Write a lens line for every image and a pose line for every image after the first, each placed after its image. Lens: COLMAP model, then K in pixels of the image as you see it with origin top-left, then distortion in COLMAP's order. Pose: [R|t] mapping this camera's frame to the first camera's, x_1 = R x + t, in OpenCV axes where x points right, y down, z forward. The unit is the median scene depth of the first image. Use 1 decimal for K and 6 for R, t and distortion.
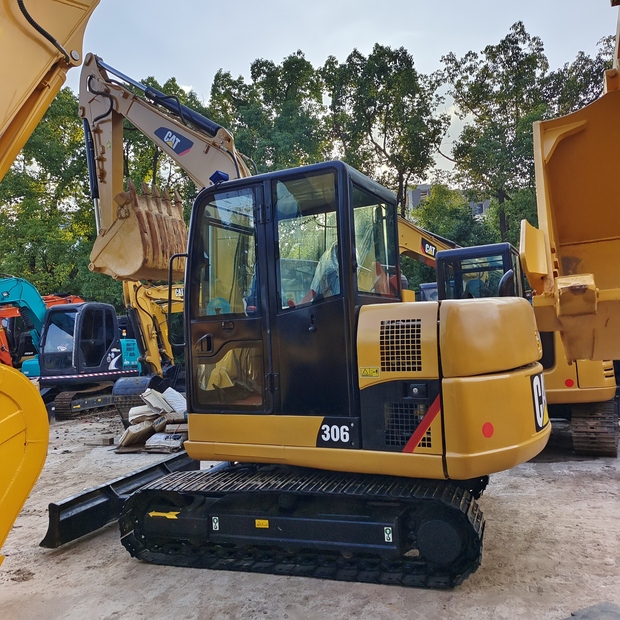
lens RADIAL K [[566.7, 0, 310.0], [0, 566.7, 310.0], [0, 0, 1]] dist [0.023827, 0.010755]
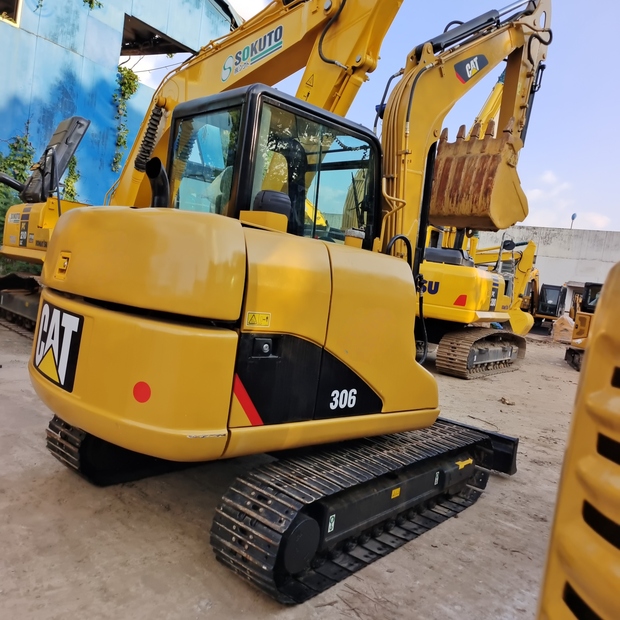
lens RADIAL K [[559.2, 0, 310.0], [0, 559.2, 310.0], [0, 0, 1]] dist [0.002775, 0.013720]
pose [[-0.348918, 0.063738, -0.934983, 0.782115], [-0.078824, 0.992153, 0.097051, 0.017537], [0.933833, 0.107562, -0.341156, 1.262101]]
